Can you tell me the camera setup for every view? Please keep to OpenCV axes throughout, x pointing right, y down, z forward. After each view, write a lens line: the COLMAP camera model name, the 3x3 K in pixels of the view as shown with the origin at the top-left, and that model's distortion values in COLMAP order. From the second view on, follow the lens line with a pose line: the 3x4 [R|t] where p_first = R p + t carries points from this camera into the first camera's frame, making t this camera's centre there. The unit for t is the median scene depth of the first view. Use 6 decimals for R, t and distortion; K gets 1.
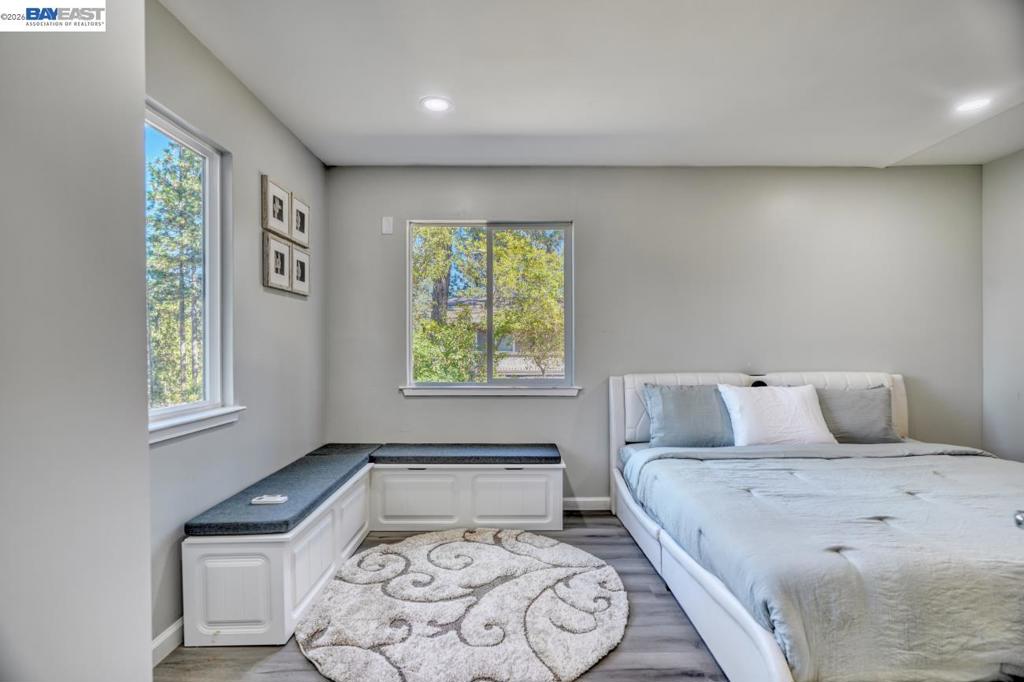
lens RADIAL K [[493.7, 0, 512.0], [0, 493.7, 341.0], [0, 0, 1]] dist [-0.000772, 0.000470]
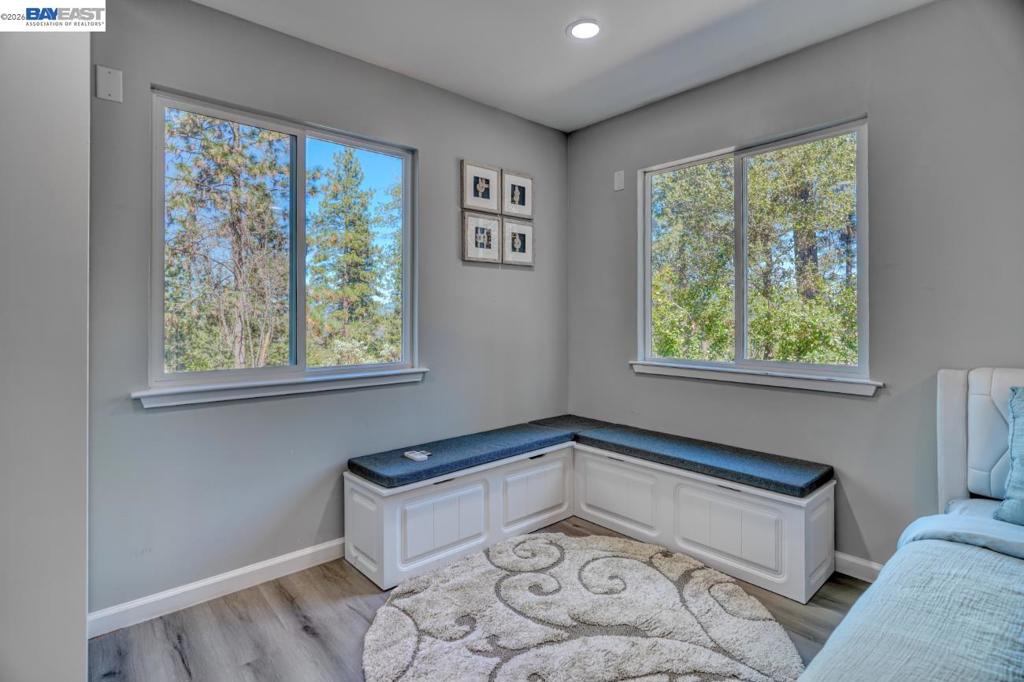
lens RADIAL K [[499.2, 0, 513.4], [0, 499.2, 305.6], [0, 0, 1]] dist [-0.000434, 0.000251]
pose [[0.670332, -0.013078, -0.741946, 0.375321], [0.008423, 0.999914, -0.010015, 0.000619], [0.742013, 0.000464, 0.670385, 0.321966]]
